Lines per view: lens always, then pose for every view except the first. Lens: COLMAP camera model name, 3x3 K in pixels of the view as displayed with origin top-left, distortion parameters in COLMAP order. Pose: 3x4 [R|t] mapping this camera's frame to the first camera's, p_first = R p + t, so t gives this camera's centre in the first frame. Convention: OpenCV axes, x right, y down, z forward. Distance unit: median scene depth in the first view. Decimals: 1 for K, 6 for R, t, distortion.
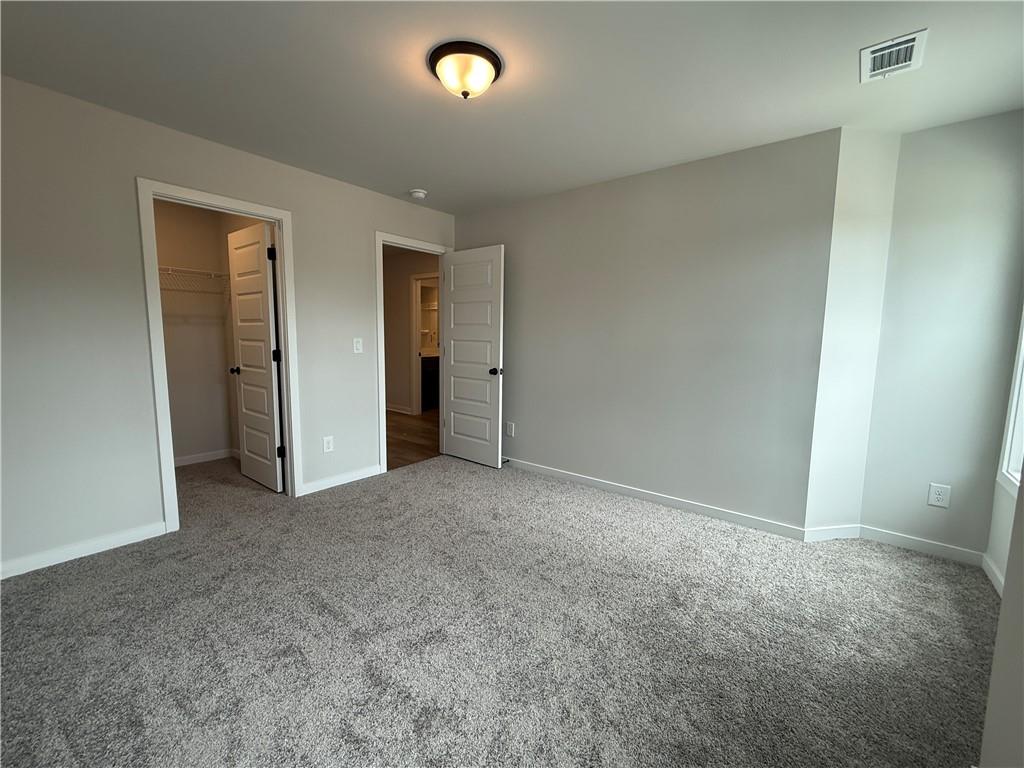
lens RADIAL K [[430.2, 0, 512.1], [0, 430.2, 385.2], [0, 0, 1]] dist [-0.000656, 0.000346]
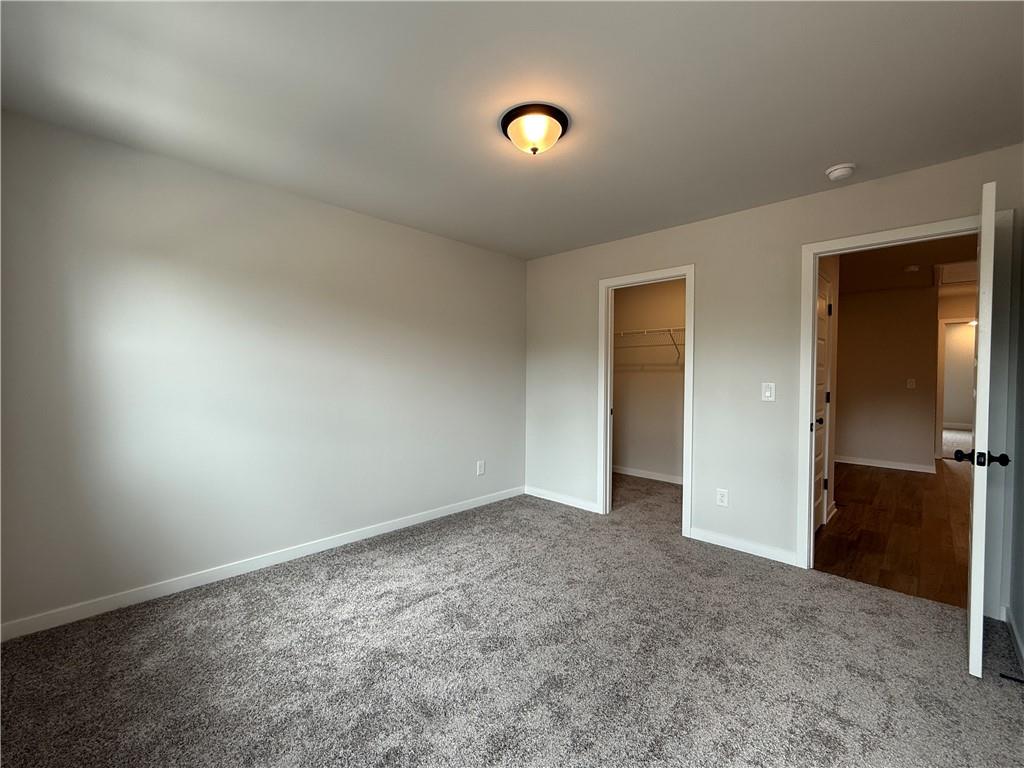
lens RADIAL K [[430.2, 0, 512.1], [0, 430.2, 385.2], [0, 0, 1]] dist [-0.000656, 0.000346]
pose [[-0.102044, 0.008372, -0.994745, 0.596173], [-0.122971, 0.992189, 0.020965, -0.072684], [0.987150, 0.124464, -0.100217, 0.699364]]
